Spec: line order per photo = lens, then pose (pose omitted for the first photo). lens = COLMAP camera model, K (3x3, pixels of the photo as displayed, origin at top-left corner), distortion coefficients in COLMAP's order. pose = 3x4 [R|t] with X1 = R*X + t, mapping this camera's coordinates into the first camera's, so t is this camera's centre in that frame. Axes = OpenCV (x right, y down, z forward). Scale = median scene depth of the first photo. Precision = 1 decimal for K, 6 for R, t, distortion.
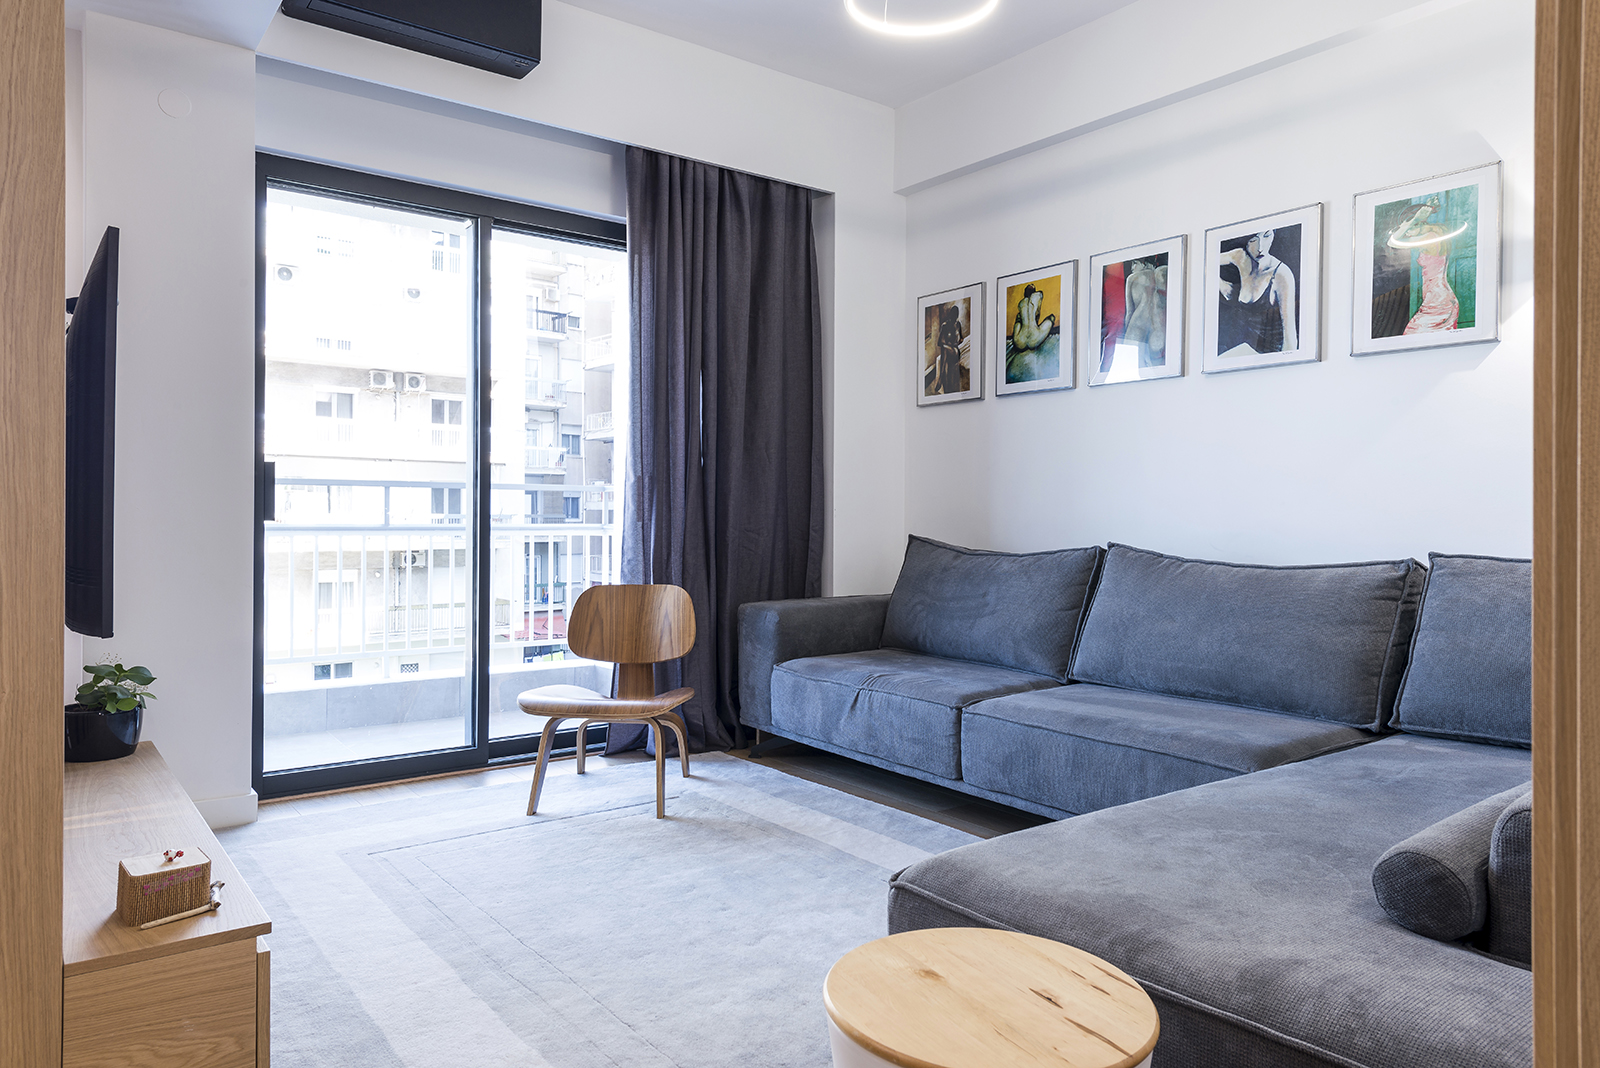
lens RADIAL K [[1051.7, 0, 849.1], [0, 1051.7, 518.1], [0, 0, 1]] dist [0.009269, -0.019484]
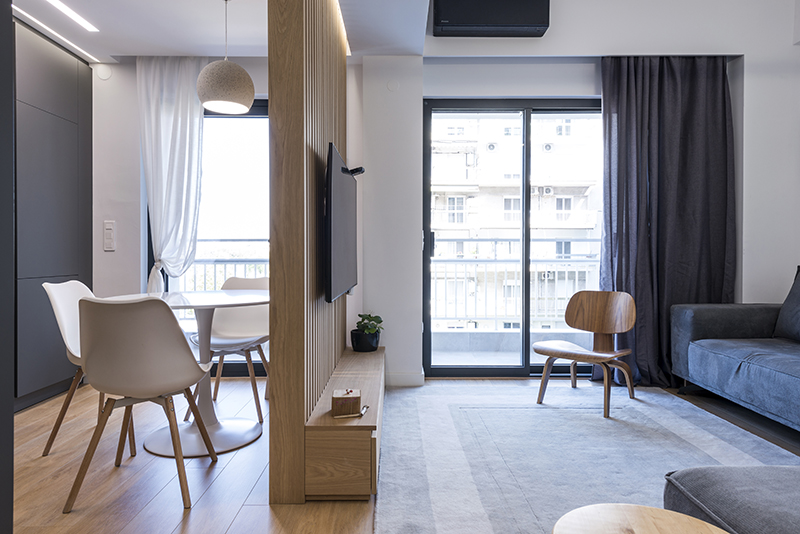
lens RADIAL K [[525.8, 0, 398.0], [0, 525.8, 258.6], [0, 0, 1]] dist [0.009269, -0.019484]
pose [[0.781711, 0.000168, -0.623641, 0.102808], [0.003100, 0.999987, 0.004155, 0.000630], [0.623633, -0.005181, 0.781700, 0.045141]]
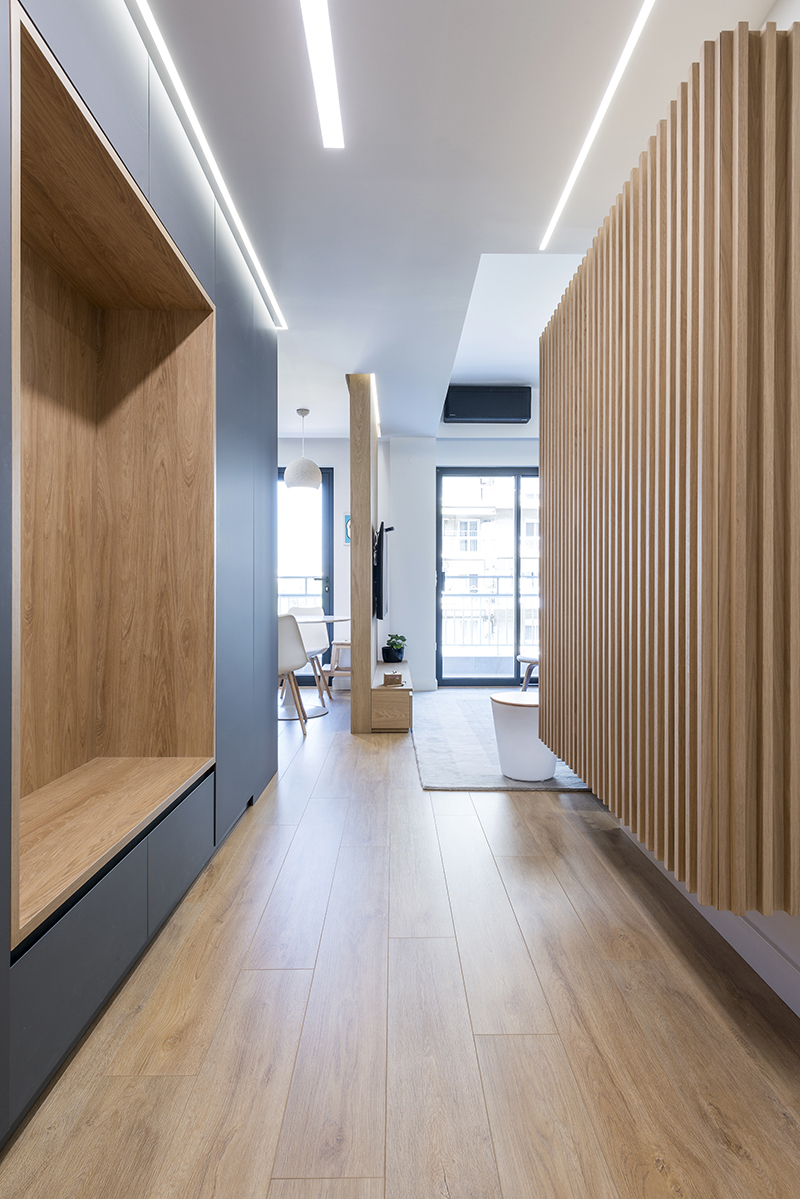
lens RADIAL K [[665.1, 0, 405.2], [0, 665.1, 592.7], [0, 0, 1]] dist [0.000714, -0.000011]
pose [[0.789194, -0.003559, -0.614134, 0.457943], [0.005597, 0.999983, 0.001398, 0.002374], [0.614119, -0.004541, 0.789201, -0.476847]]
